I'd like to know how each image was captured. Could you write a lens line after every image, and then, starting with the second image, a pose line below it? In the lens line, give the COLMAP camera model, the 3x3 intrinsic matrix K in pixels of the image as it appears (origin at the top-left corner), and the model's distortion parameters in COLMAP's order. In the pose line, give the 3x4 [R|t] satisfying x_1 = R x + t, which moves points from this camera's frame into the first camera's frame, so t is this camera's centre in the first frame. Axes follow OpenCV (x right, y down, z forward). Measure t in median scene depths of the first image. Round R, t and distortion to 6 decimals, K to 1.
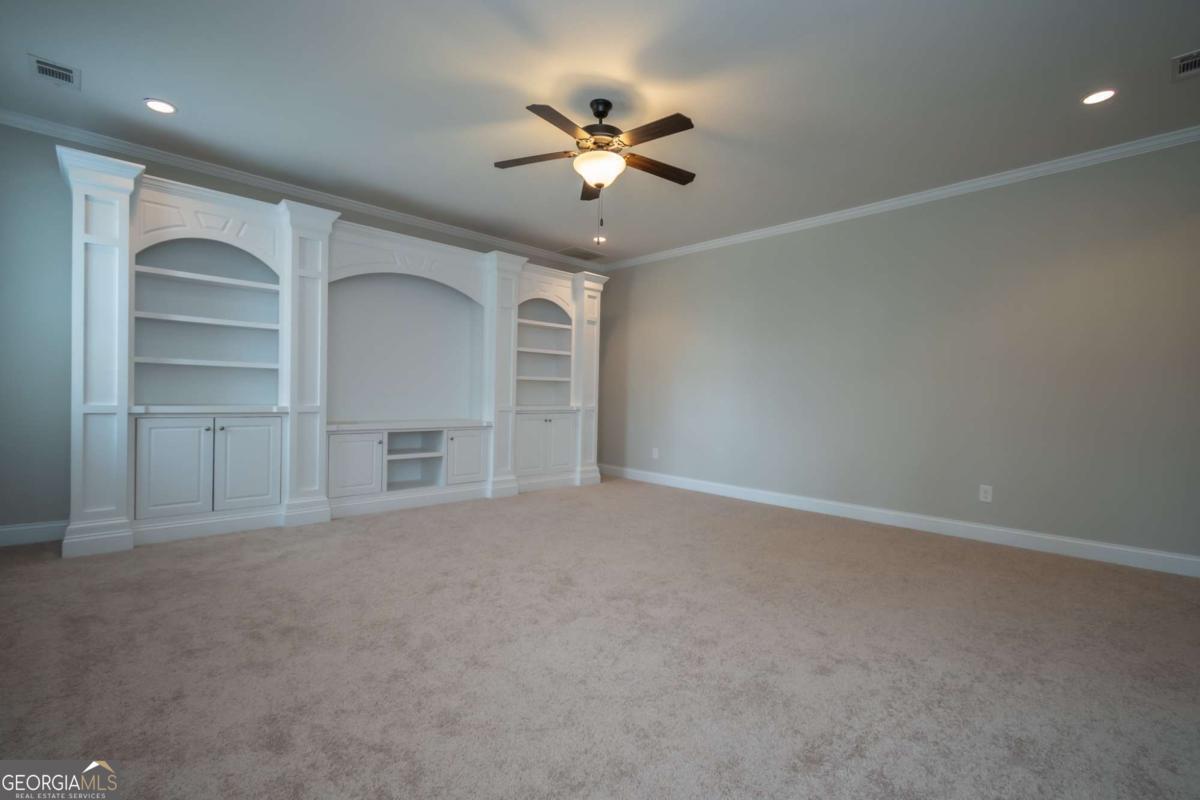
lens RADIAL K [[530.4, 0, 597.7], [0, 530.4, 404.9], [0, 0, 1]] dist [0.003060, -0.003183]
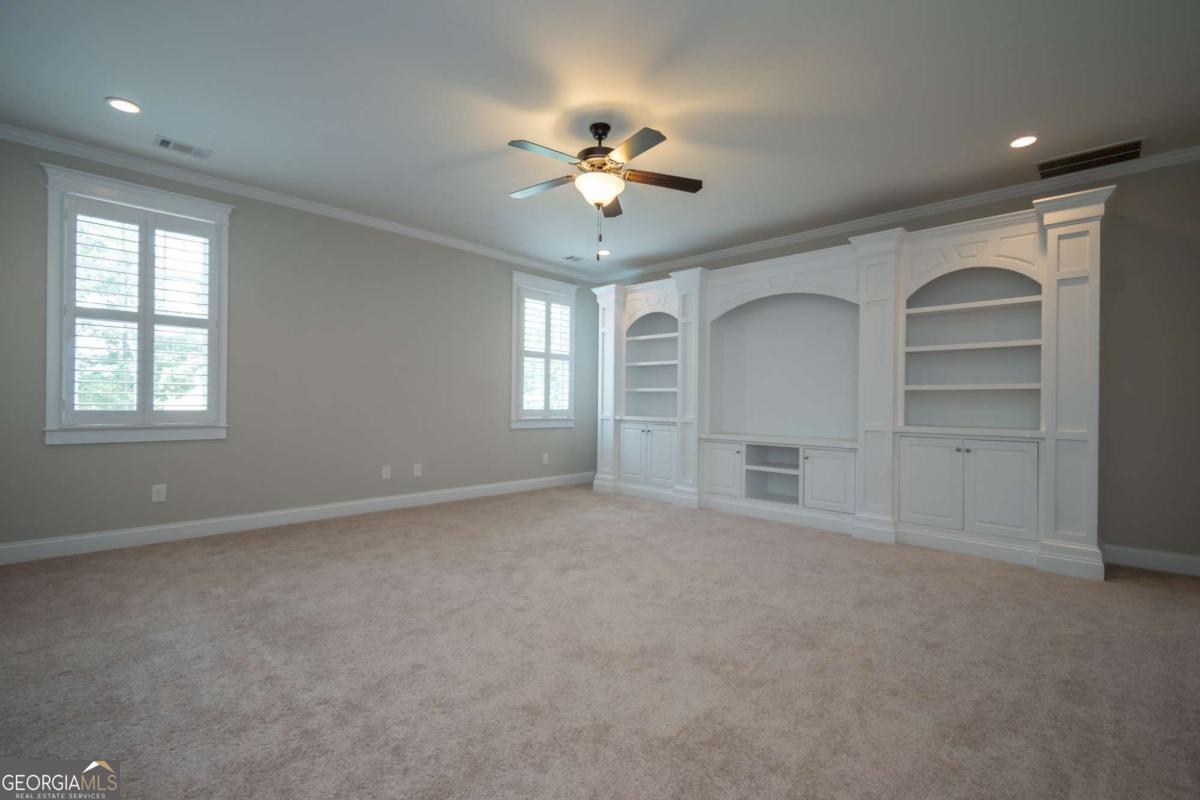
lens RADIAL K [[530.4, 0, 607.3], [0, 530.4, 402.9], [0, 0, 1]] dist [0.003060, -0.003183]
pose [[0.037333, -0.021488, -0.999072, 0.646932], [-0.033188, 0.999191, -0.022731, 0.000730], [0.998752, 0.034006, 0.036589, 0.617390]]
